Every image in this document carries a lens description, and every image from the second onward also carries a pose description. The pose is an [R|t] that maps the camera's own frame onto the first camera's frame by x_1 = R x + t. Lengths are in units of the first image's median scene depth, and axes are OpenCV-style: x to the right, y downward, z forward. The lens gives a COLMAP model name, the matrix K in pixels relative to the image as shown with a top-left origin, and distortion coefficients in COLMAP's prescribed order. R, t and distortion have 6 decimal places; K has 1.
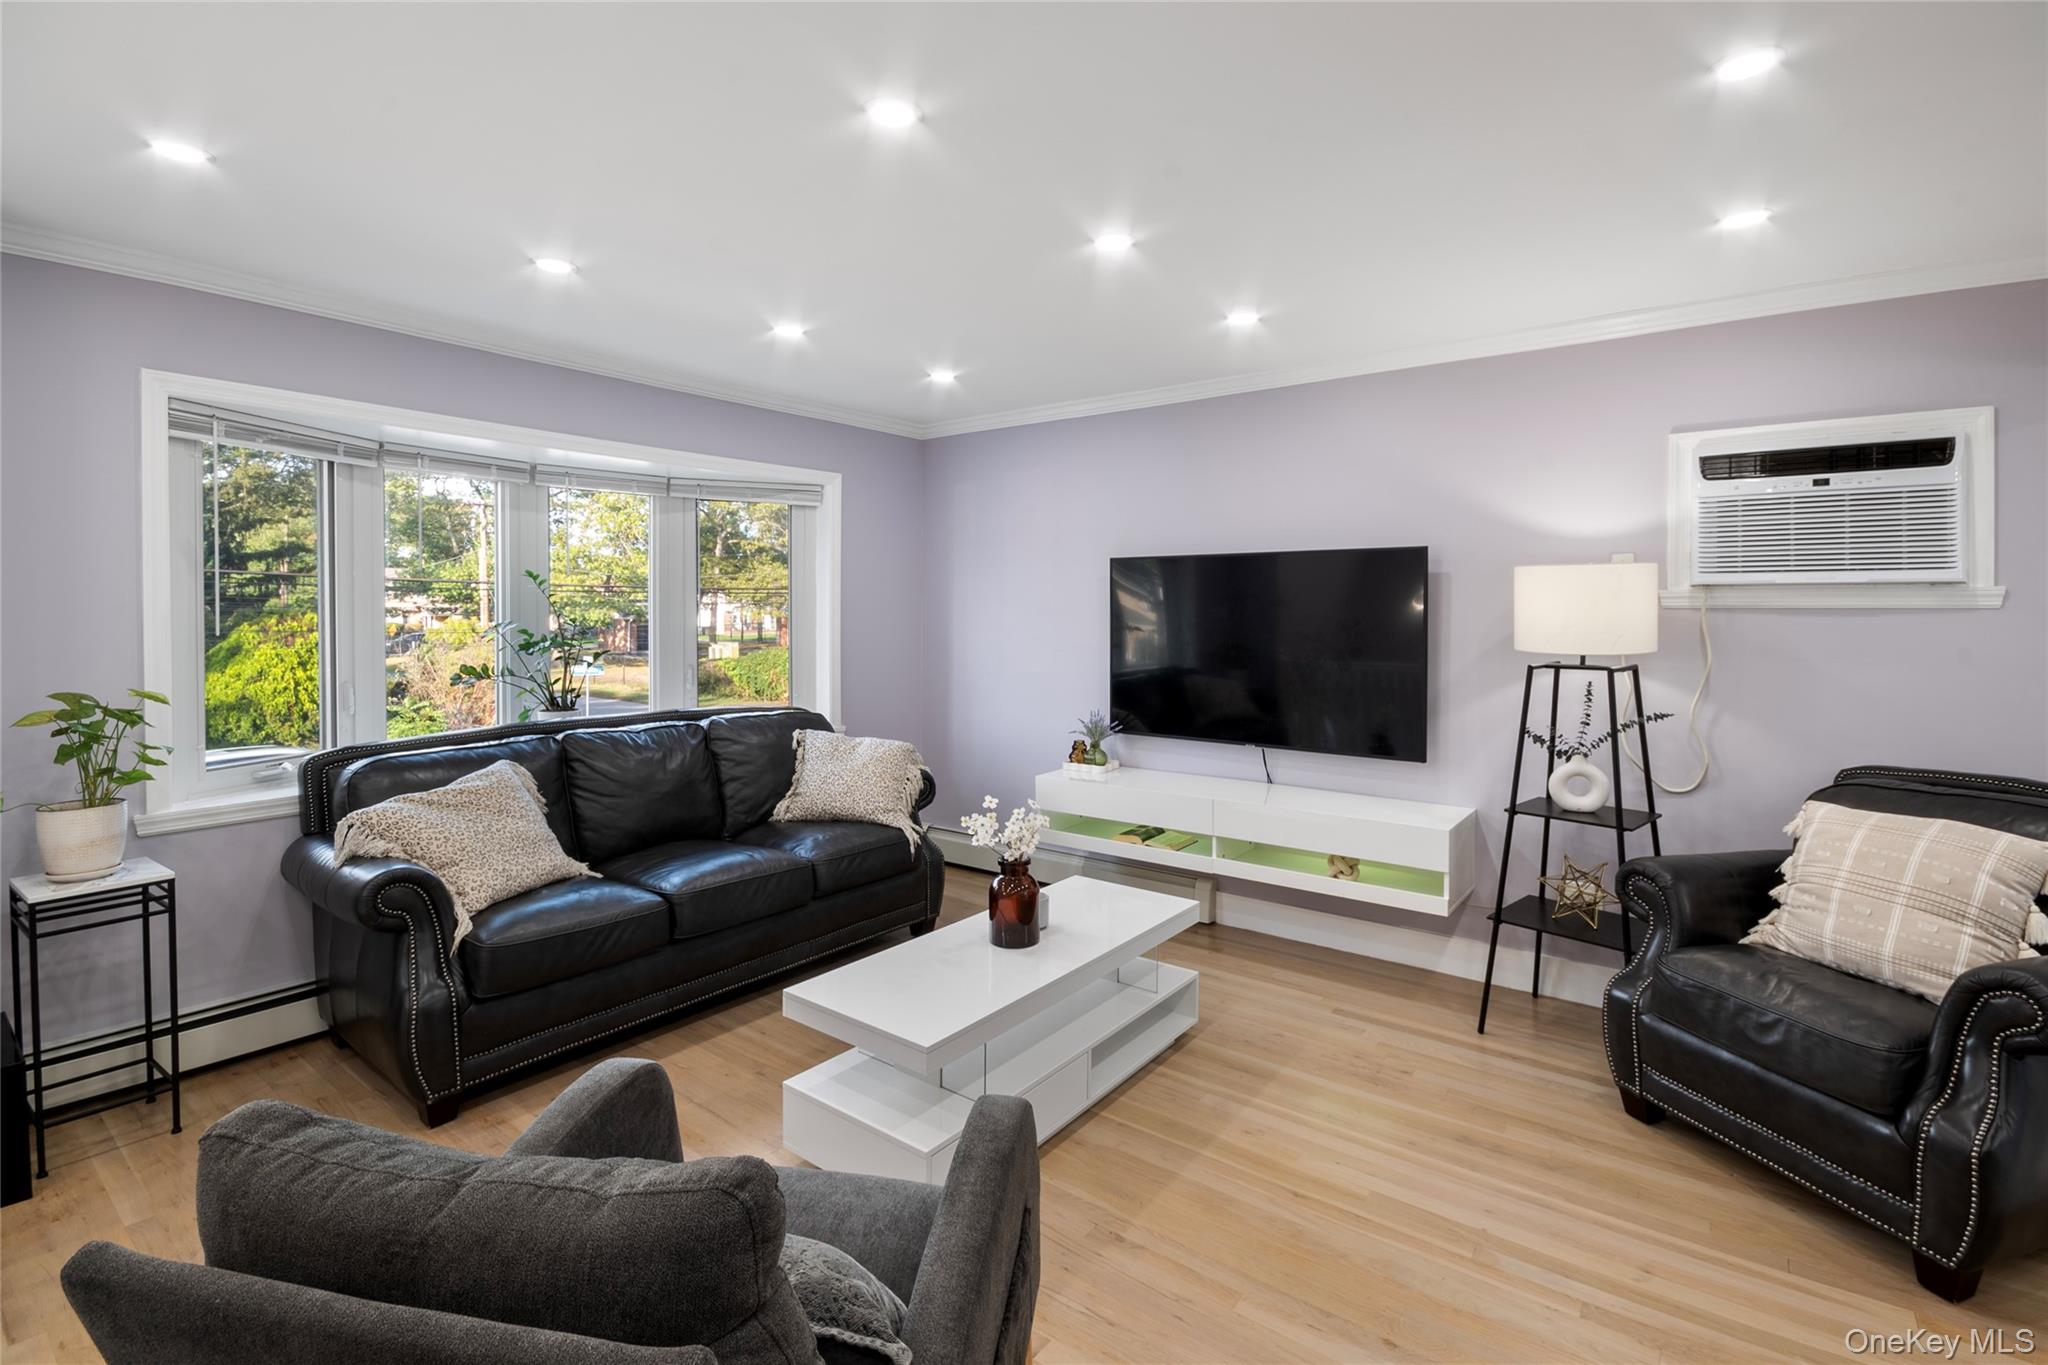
lens RADIAL K [[923.4, 0, 1030.4], [0, 923.4, 624.5], [0, 0, 1]] dist [-0.001490, -0.000615]
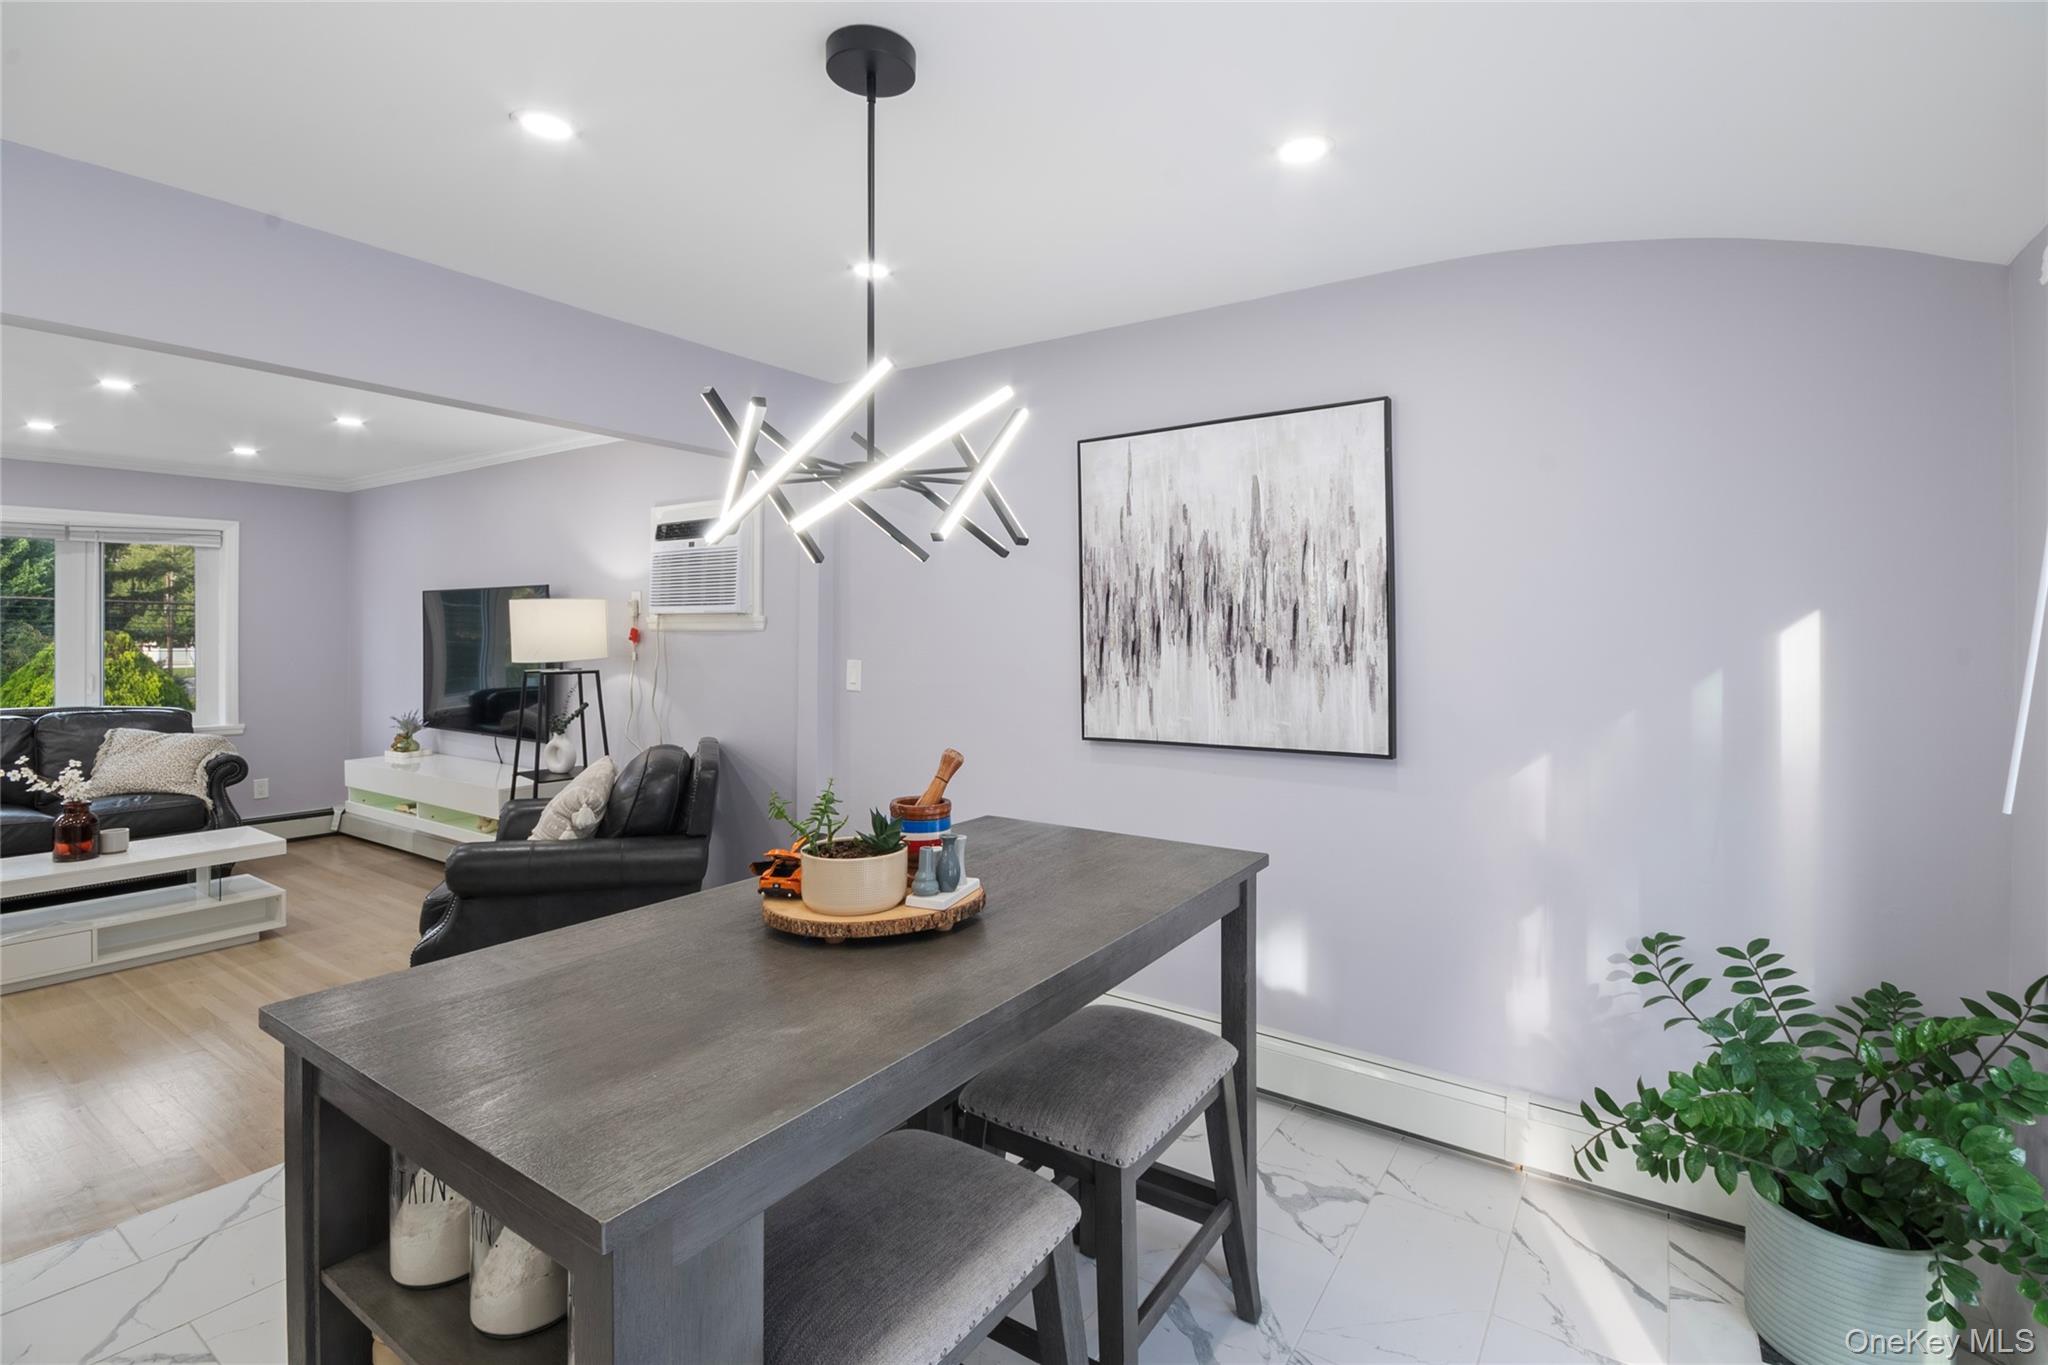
lens RADIAL K [[923.4, 0, 1030.4], [0, 923.4, 624.5], [0, 0, 1]] dist [-0.001490, -0.000615]
pose [[0.998631, 0.002023, 0.052271, 0.982772], [-0.000813, 0.999731, -0.023167, 0.005382], [-0.052304, 0.023093, 0.998364, -0.371932]]
